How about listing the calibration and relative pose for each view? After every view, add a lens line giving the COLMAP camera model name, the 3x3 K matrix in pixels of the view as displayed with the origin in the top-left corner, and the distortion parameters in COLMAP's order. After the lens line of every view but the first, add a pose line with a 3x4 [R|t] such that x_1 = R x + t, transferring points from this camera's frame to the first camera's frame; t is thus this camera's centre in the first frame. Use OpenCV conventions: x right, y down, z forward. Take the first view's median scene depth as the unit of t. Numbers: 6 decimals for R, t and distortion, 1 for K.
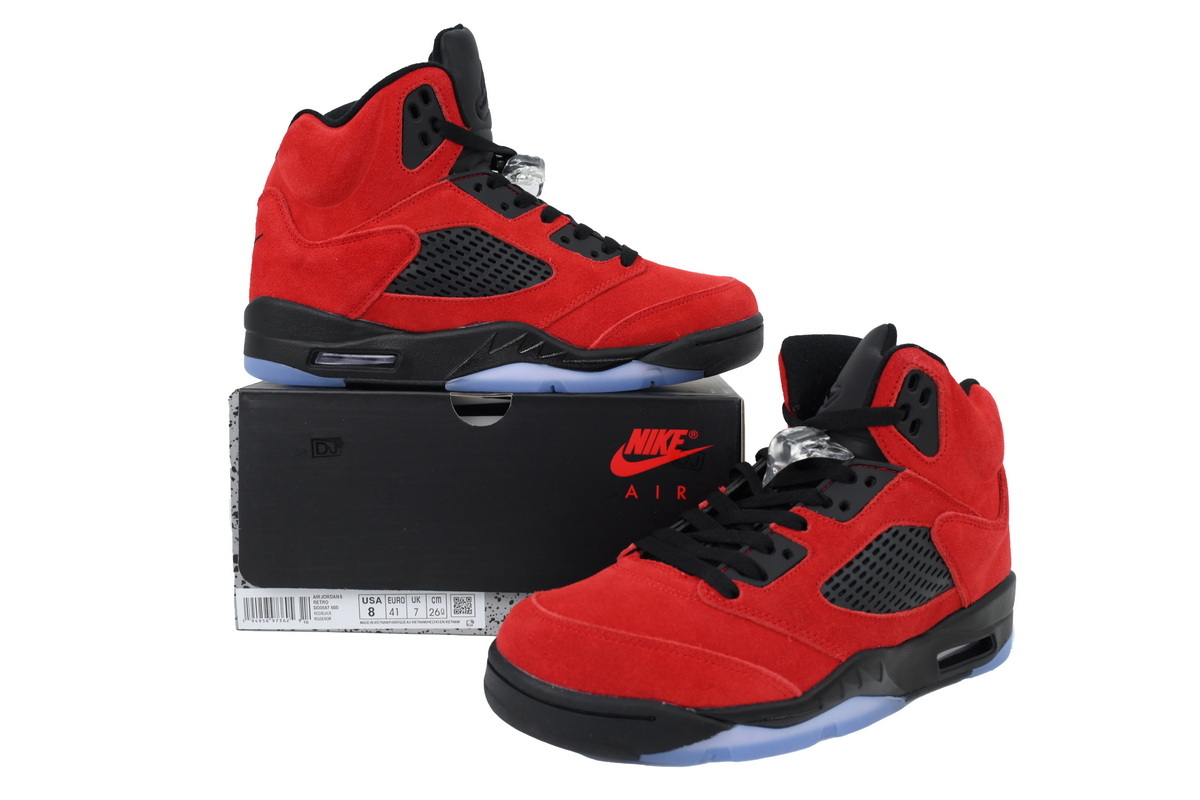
lens RADIAL K [[1025.7, 0, 600.0], [0, 1025.7, 400.0], [0, 0, 1]] dist [-0.001770, -0.000564]
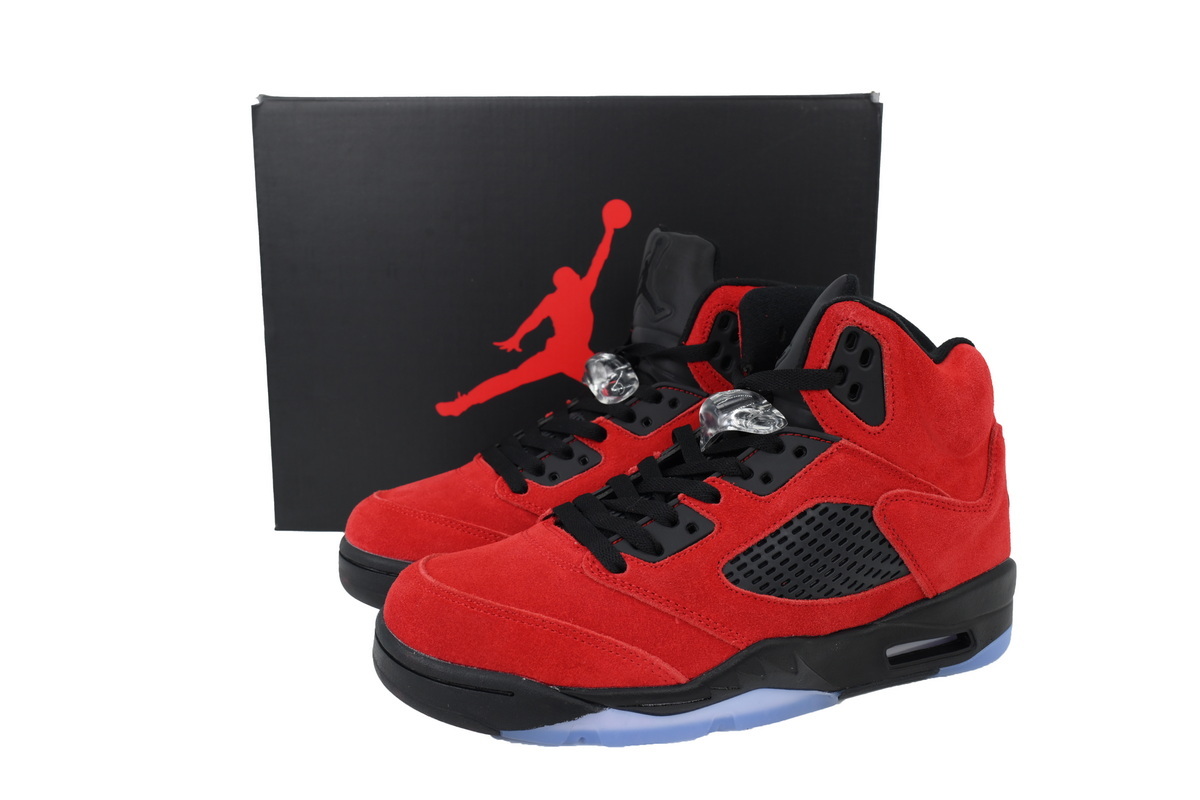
lens RADIAL K [[1025.7, 0, 600.0], [0, 1025.7, 400.0], [0, 0, 1]] dist [-0.001770, -0.000564]
pose [[0.974958, 0.022558, -0.221243, 0.296266], [-0.012921, 0.998908, 0.044908, -0.003594], [0.222014, -0.040925, 0.974184, 0.094654]]
